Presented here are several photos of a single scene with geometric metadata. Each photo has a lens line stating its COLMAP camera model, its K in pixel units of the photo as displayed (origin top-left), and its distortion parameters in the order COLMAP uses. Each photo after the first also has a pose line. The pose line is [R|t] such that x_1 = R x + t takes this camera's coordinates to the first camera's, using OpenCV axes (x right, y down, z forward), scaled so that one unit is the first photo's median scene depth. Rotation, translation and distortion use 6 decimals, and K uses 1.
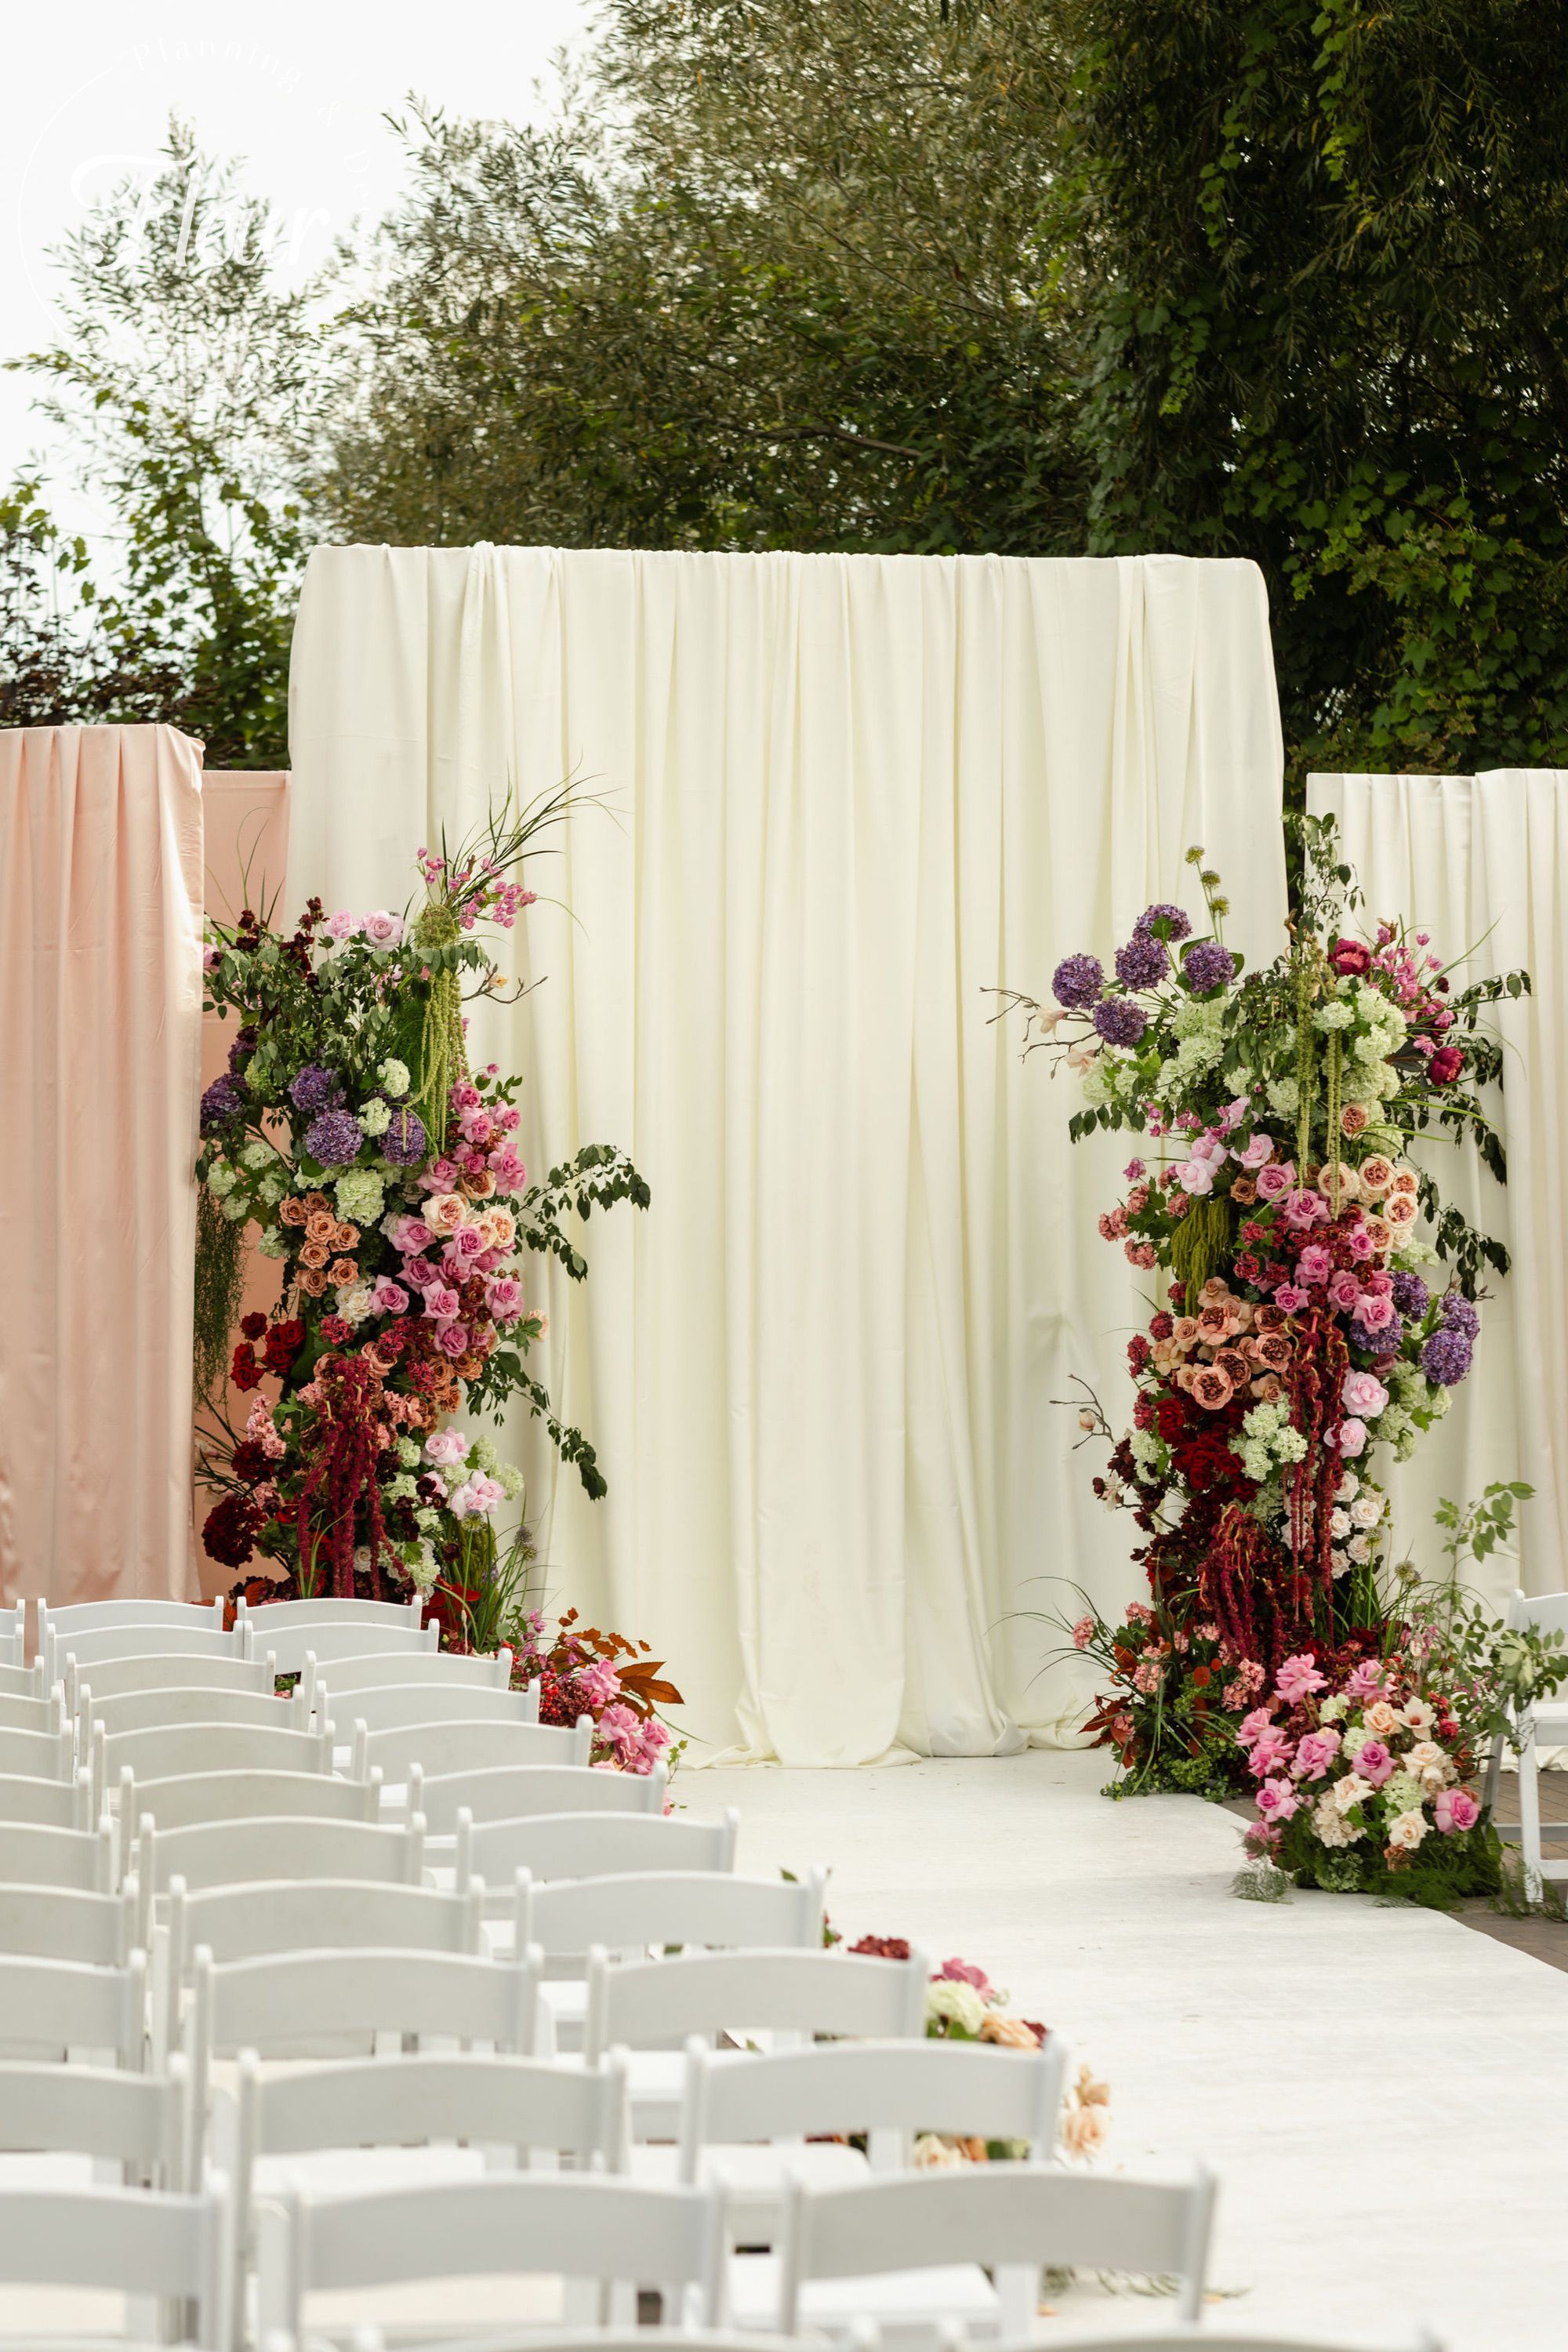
lens RADIAL K [[5579.2, 0, 784.0], [0, 5579.2, 1176.0], [0, 0, 1]] dist [0.017872, 0.608443]
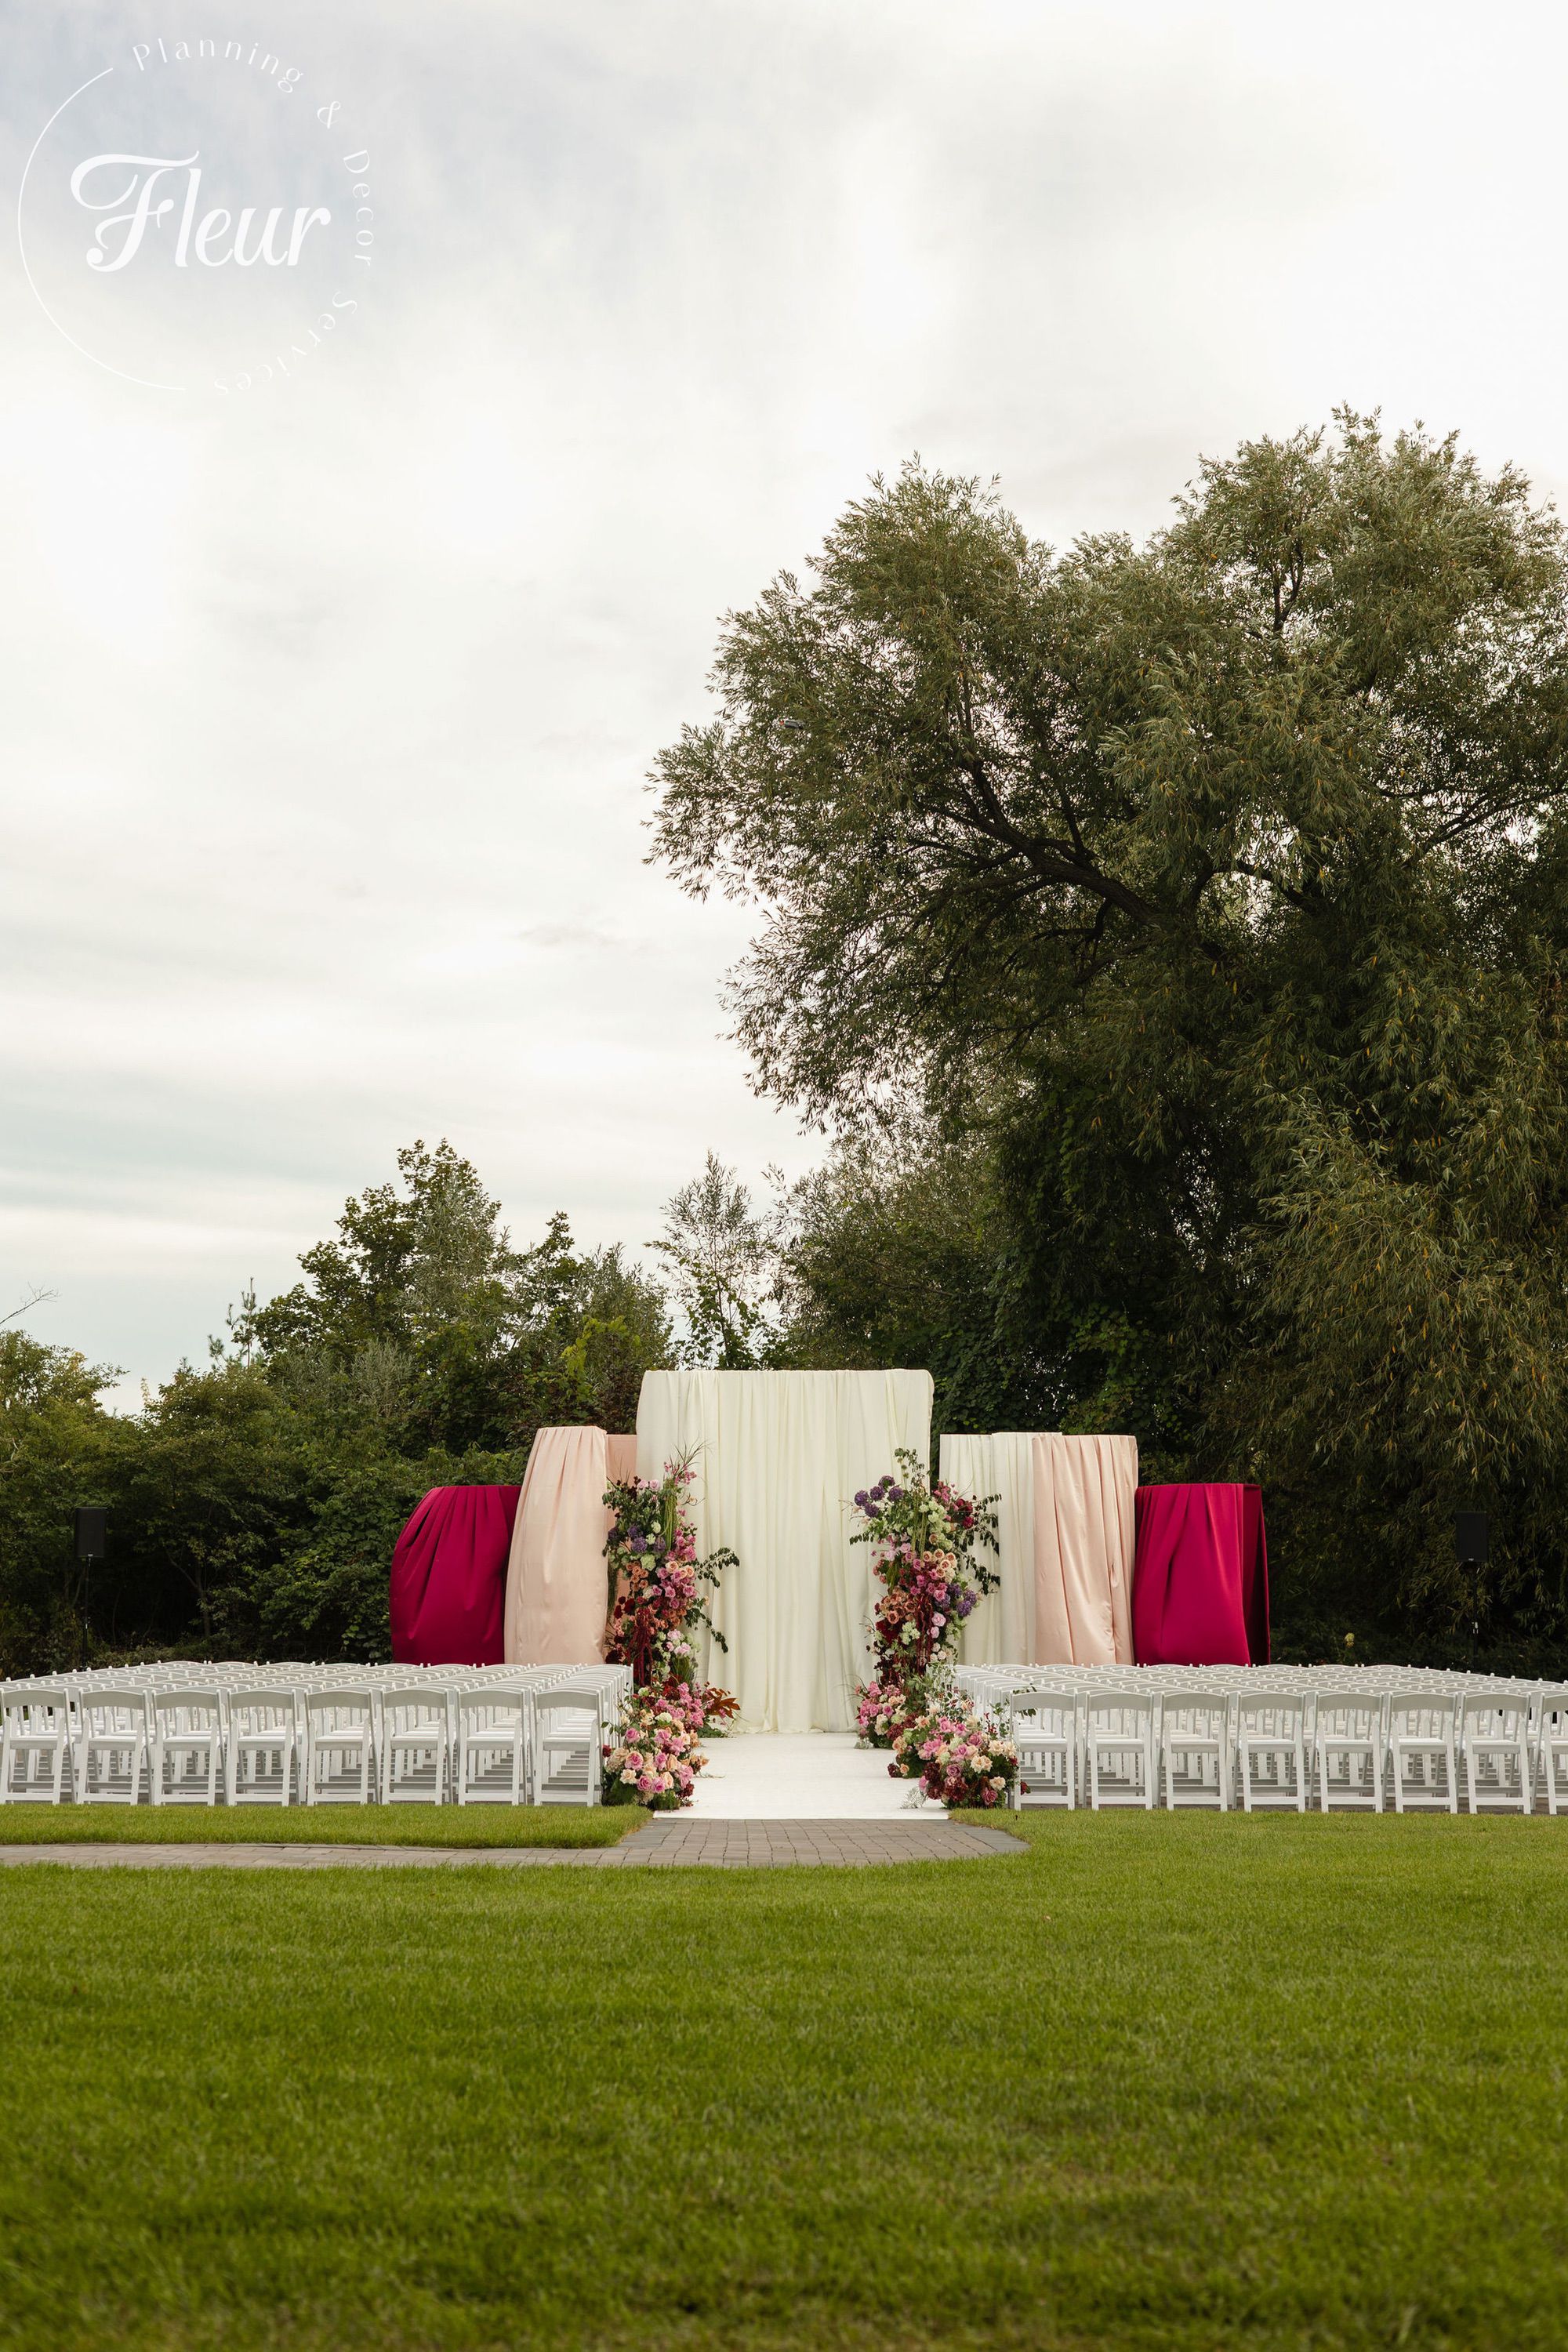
lens RADIAL K [[3270.1, 0, 784.0], [0, 3270.1, 1176.0], [0, 0, 1]] dist [0.016630, -0.021548]
pose [[0.989304, -0.021029, -0.144344, 0.305726], [0.002783, 0.992095, -0.125457, 0.020848], [0.145841, 0.123713, 0.981542, -1.015854]]
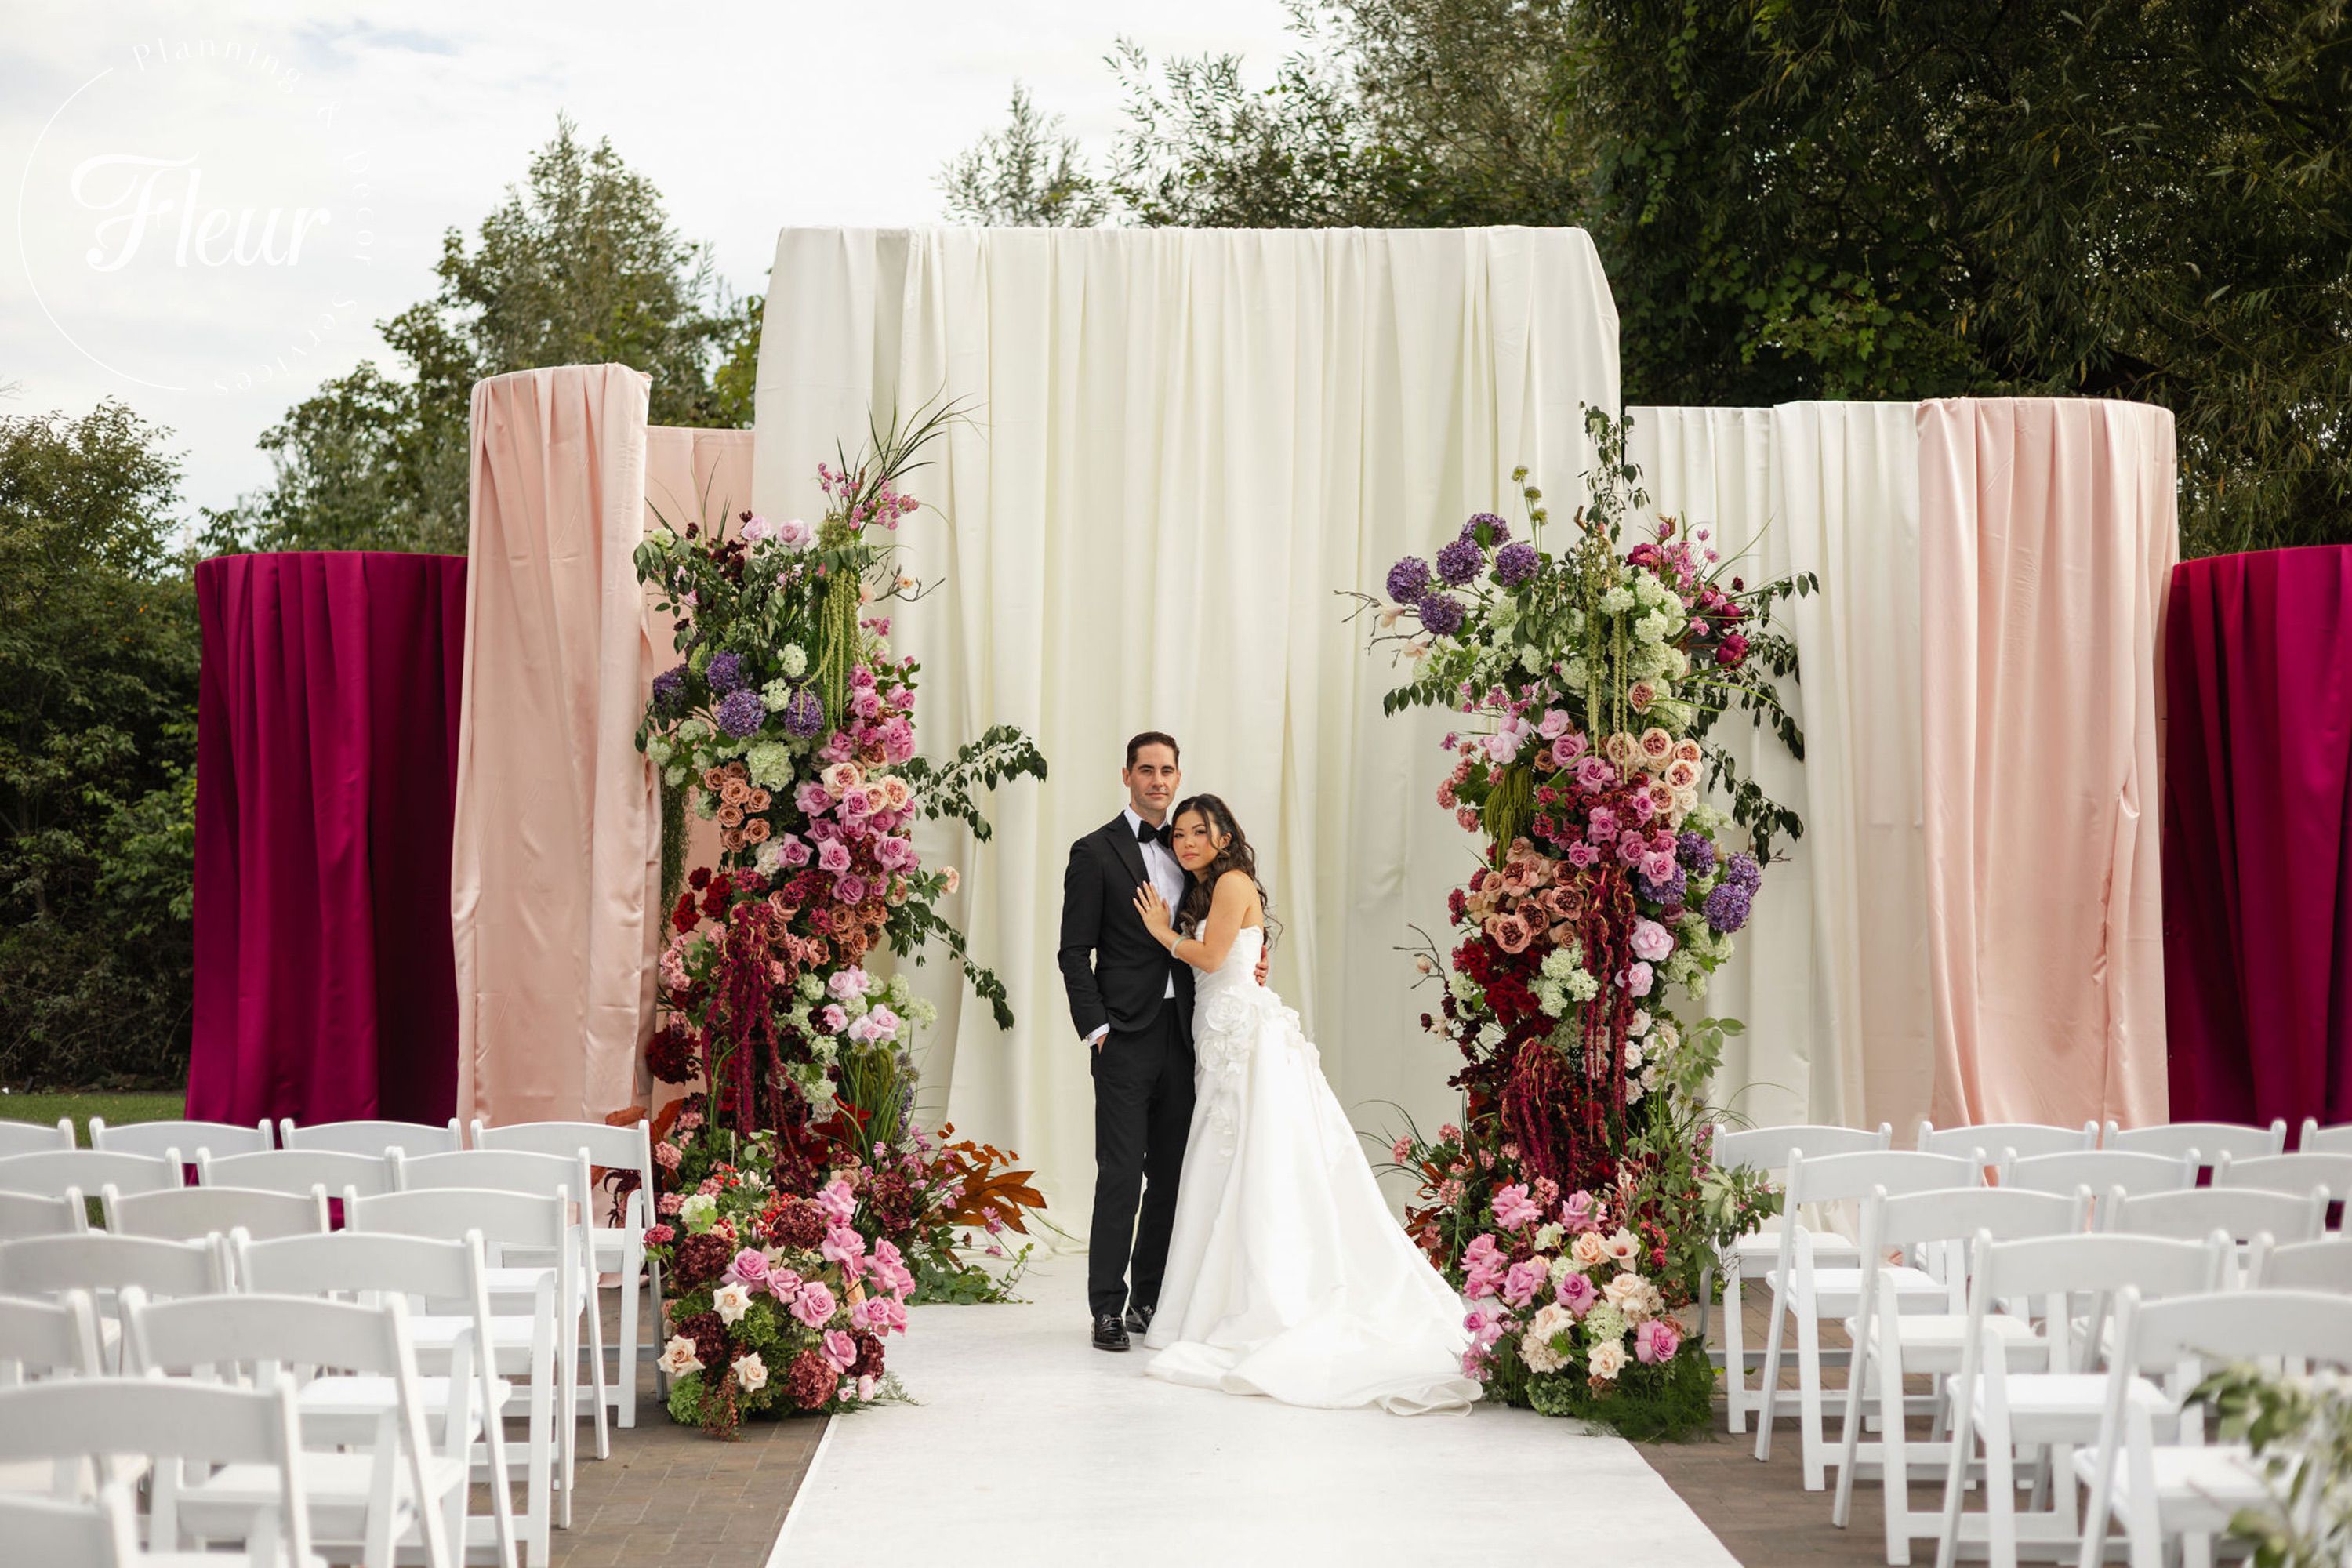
lens RADIAL K [[3270.1, 0, 1176.0], [0, 3270.1, 784.0], [0, 0, 1]] dist [0.016630, -0.021548]
pose [[0.991804, -0.001672, -0.127756, 0.093333], [-0.000478, 0.999859, -0.016790, 0.018751], [0.127766, 0.016713, 0.991664, 0.335661]]
